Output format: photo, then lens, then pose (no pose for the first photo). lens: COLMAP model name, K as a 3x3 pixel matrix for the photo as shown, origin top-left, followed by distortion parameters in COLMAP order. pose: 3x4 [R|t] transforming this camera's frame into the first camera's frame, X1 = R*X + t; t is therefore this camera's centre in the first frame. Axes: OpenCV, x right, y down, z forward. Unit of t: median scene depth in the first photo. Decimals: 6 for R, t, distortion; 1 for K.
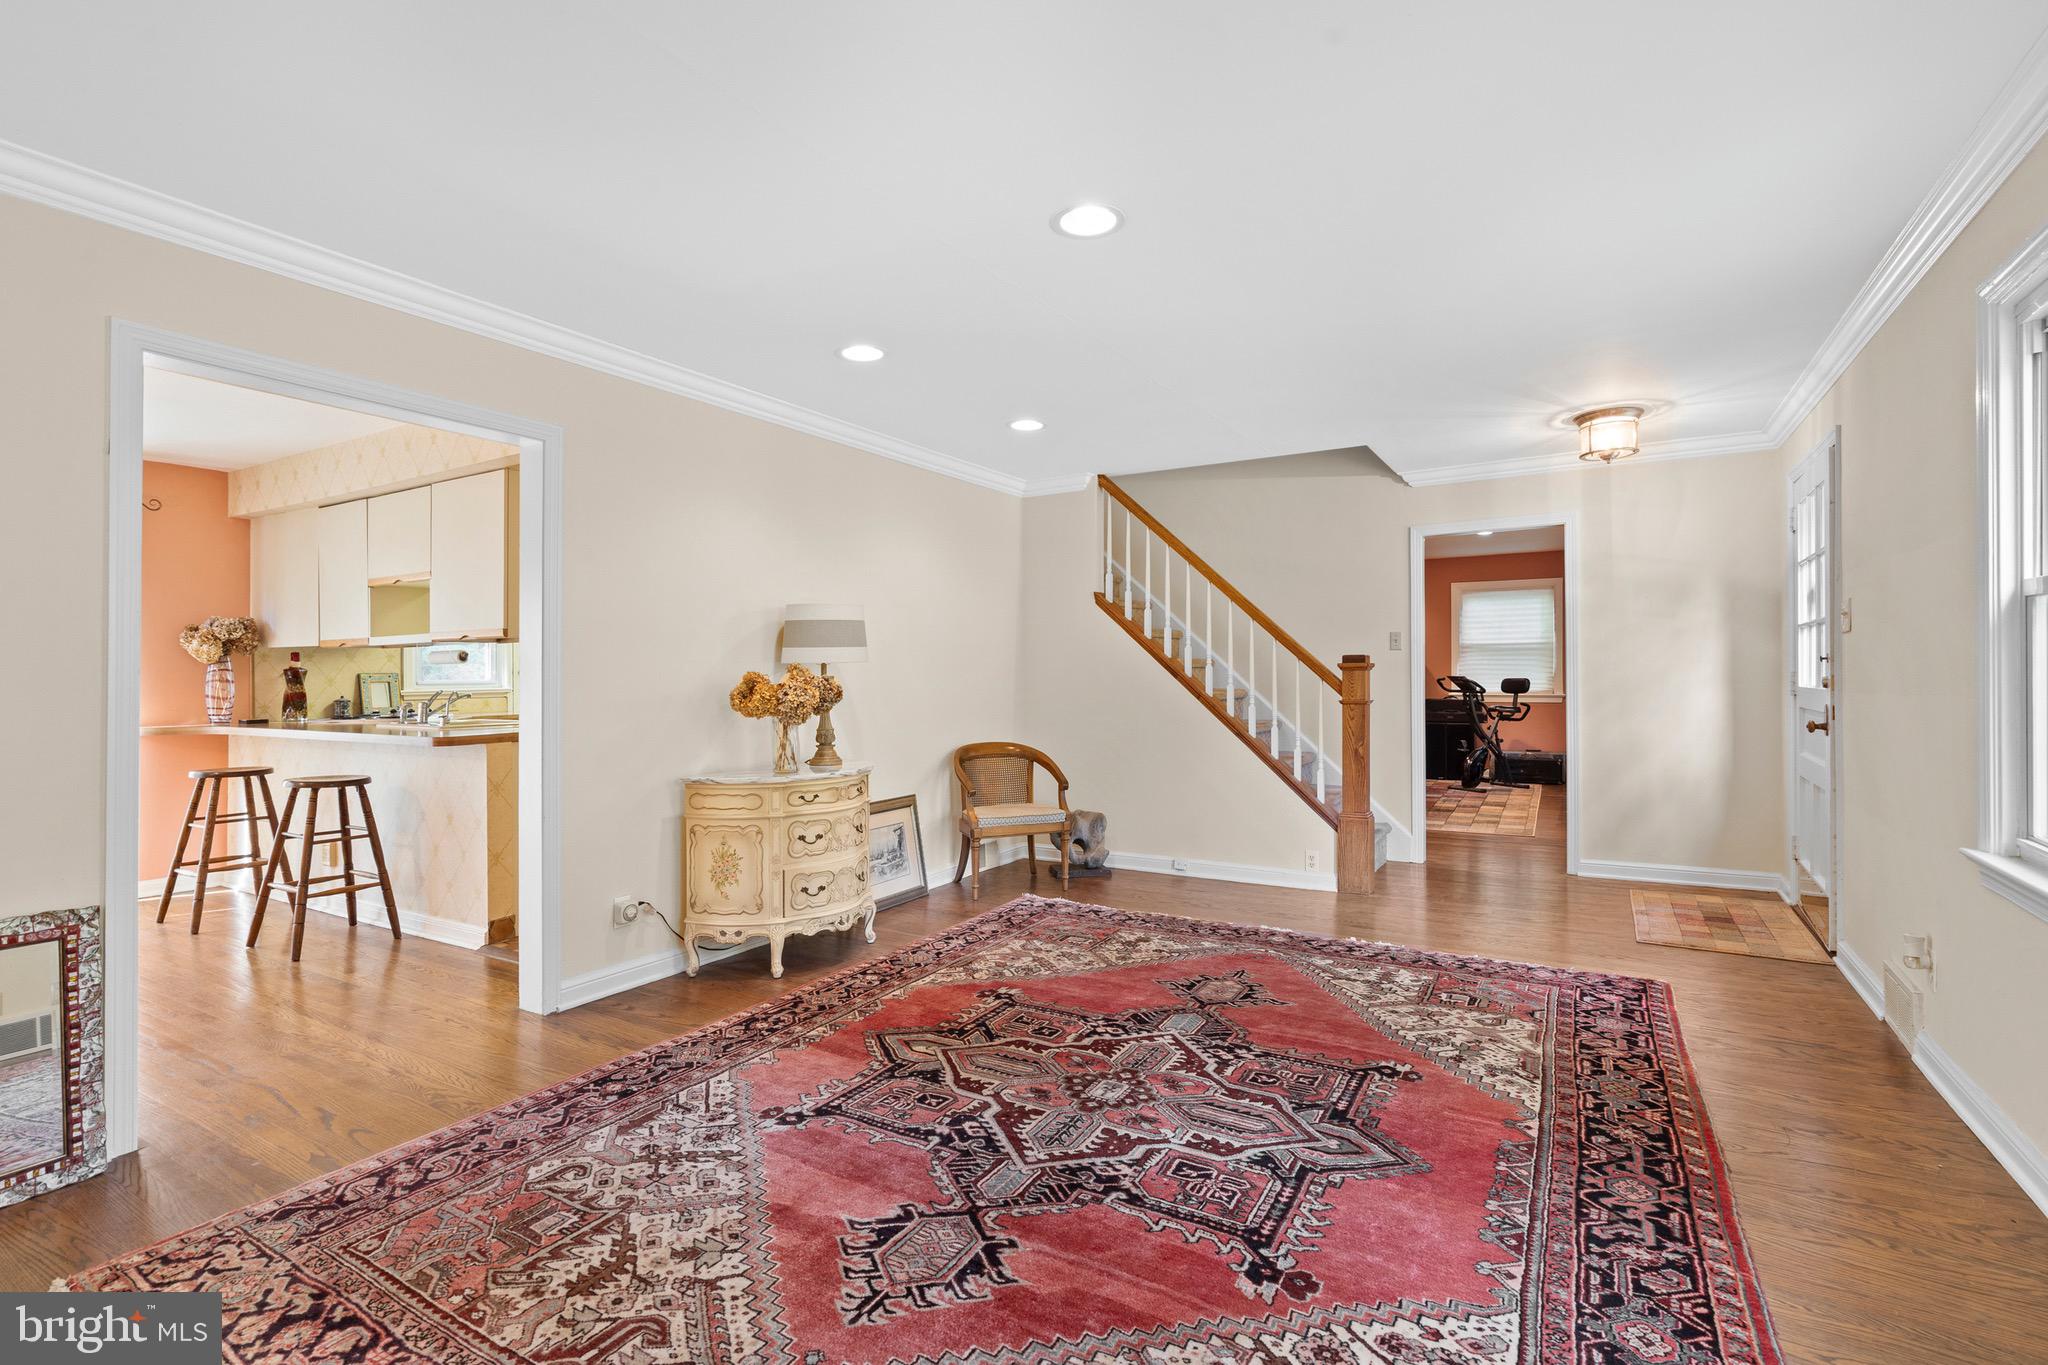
lens RADIAL K [[943.6, 0, 1026.8], [0, 943.6, 683.8], [0, 0, 1]] dist [-0.001673, 0.000412]
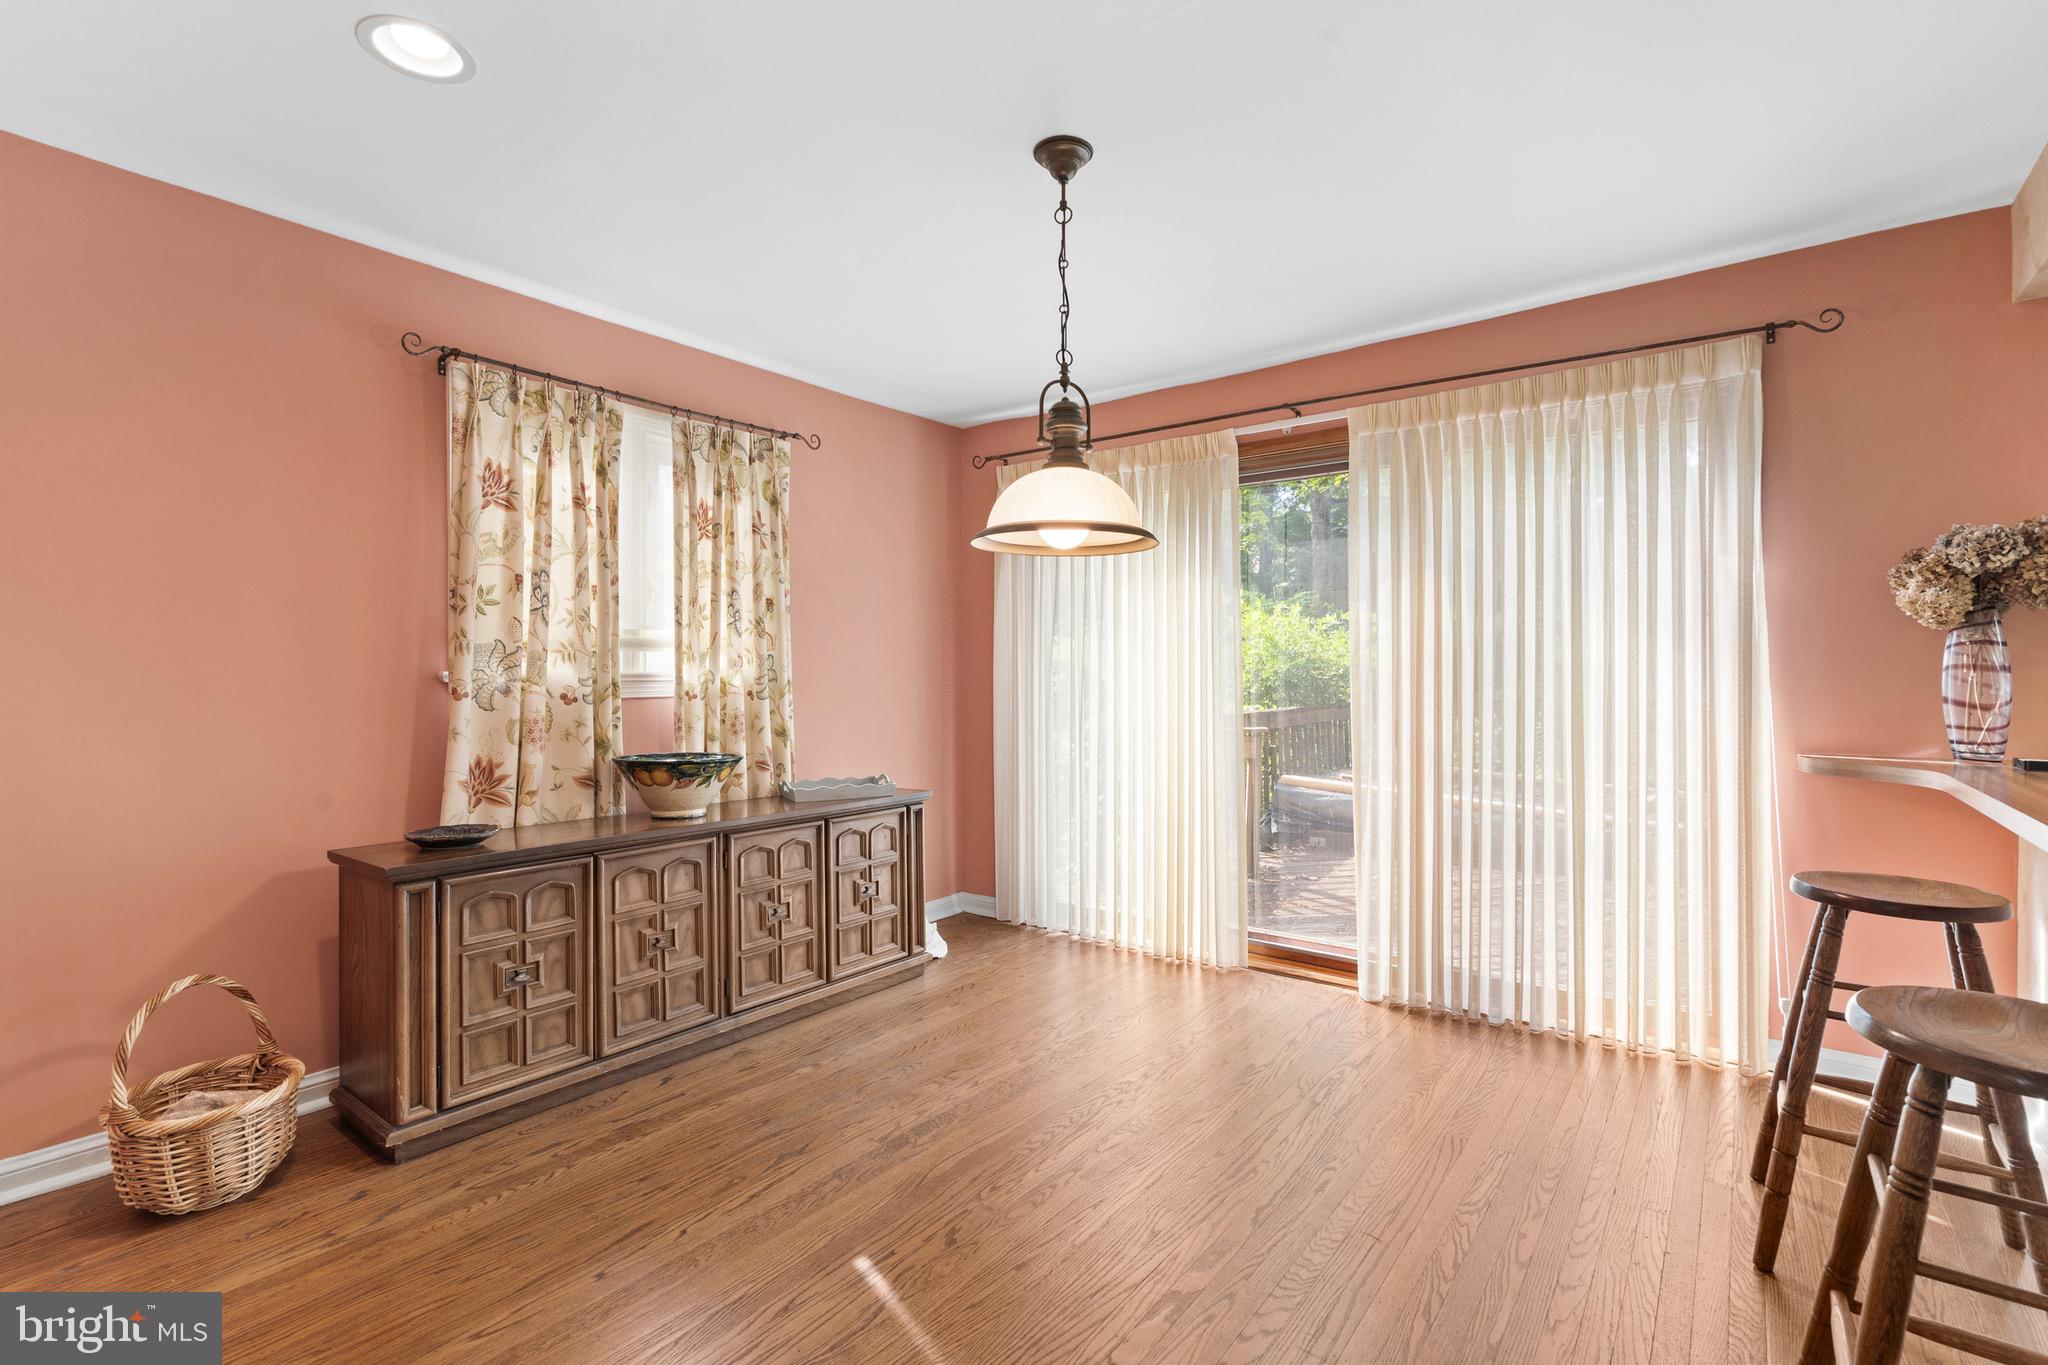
lens RADIAL K [[943.6, 0, 1033.0], [0, 943.6, 674.1], [0, 0, 1]] dist [-0.001673, 0.000412]
pose [[-0.114700, 0.014497, -0.993294, -0.703686], [-0.001403, 0.999890, 0.014755, -0.010930], [0.993399, 0.003086, -0.114667, 1.190491]]
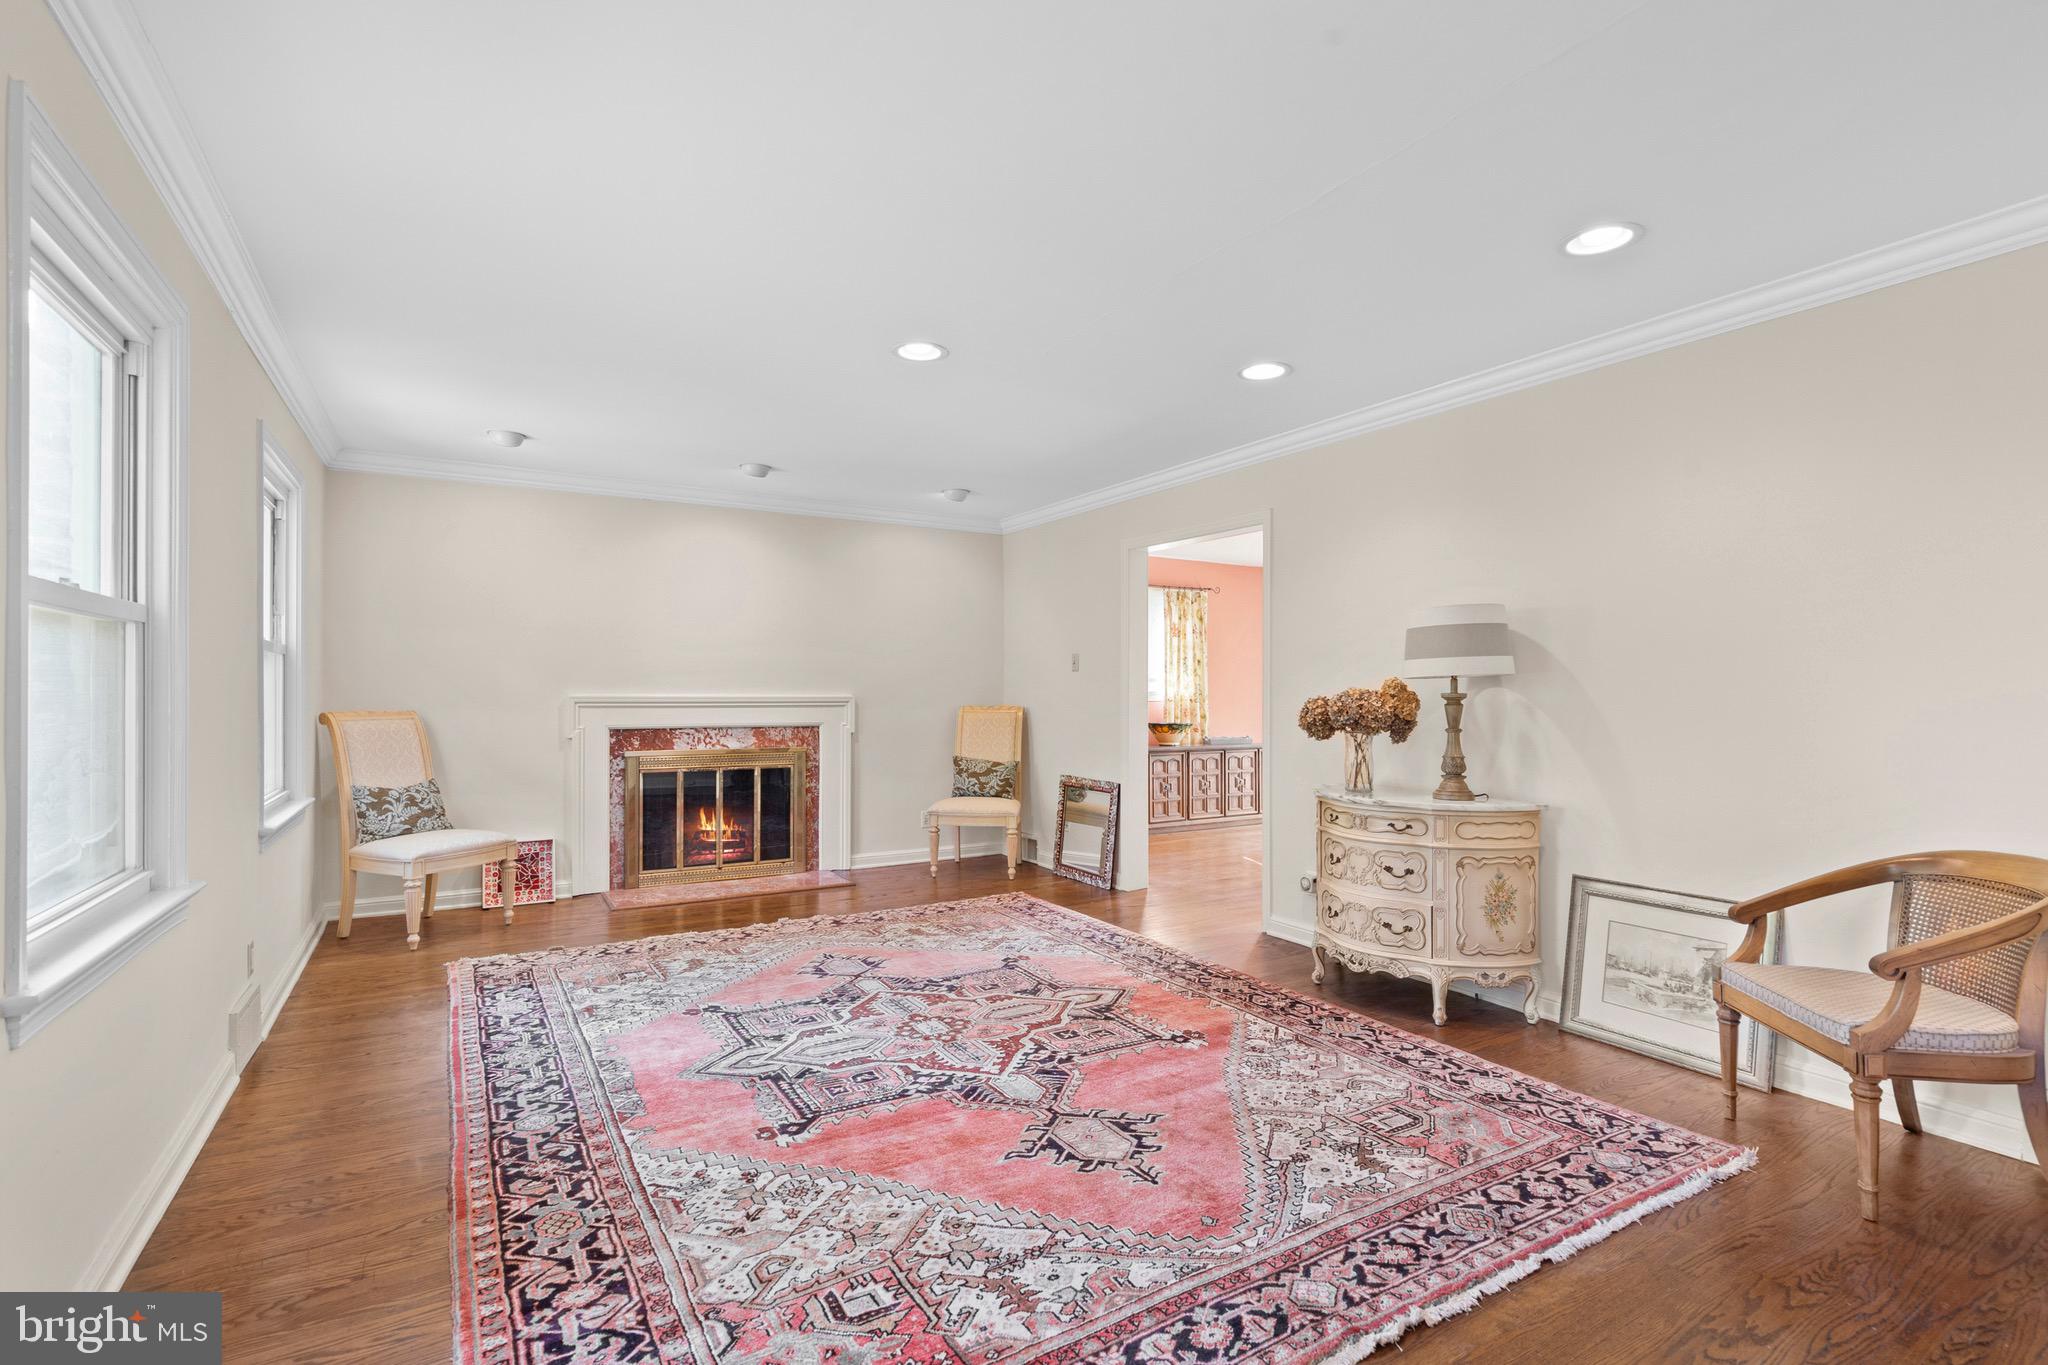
lens RADIAL K [[943.6, 0, 1026.3], [0, 943.6, 685.5], [0, 0, 1]] dist [-0.001673, 0.000412]
pose [[-0.470918, 0.003424, -0.882170, 1.098122], [-0.003645, 0.999976, 0.005827, -0.028634], [0.882169, 0.005960, -0.470895, 1.651799]]
